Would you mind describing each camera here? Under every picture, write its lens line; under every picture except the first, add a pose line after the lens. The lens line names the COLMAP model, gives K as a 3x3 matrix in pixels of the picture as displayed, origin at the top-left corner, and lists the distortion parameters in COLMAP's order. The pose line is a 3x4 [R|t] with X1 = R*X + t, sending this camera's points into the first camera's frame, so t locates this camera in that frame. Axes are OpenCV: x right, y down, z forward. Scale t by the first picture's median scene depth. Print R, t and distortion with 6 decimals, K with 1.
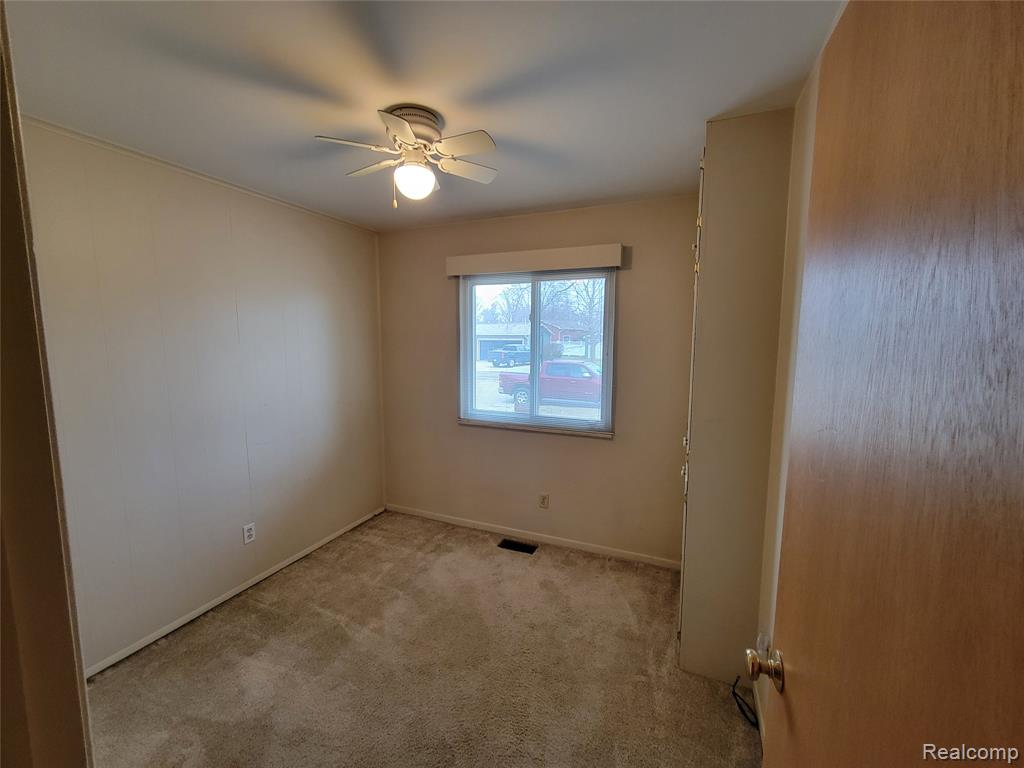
lens RADIAL K [[413.2, 0, 512.0], [0, 413.2, 384.0], [0, 0, 1]] dist [-0.002009, -0.000341]
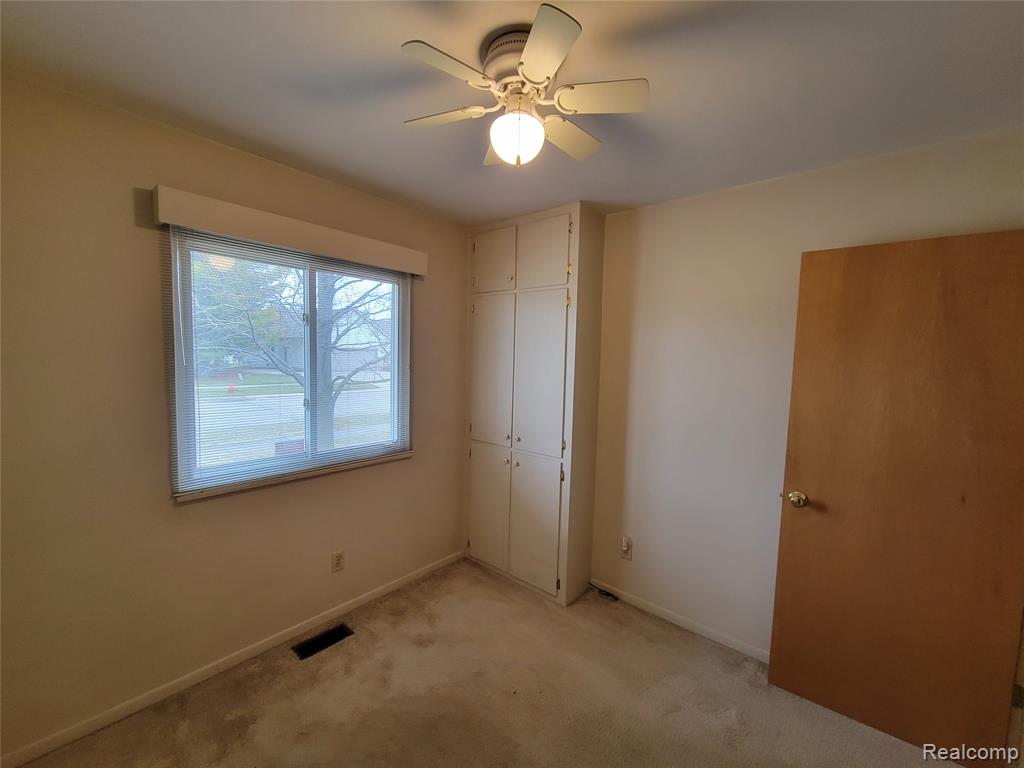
lens RADIAL K [[413.2, 0, 512.0], [0, 413.2, 384.0], [0, 0, 1]] dist [-0.002009, -0.000341]
pose [[0.311443, -0.068194, 0.947815, -0.532659], [0.076985, 0.995954, 0.046361, -0.054040], [-0.947141, 0.058529, 0.315433, 0.450769]]
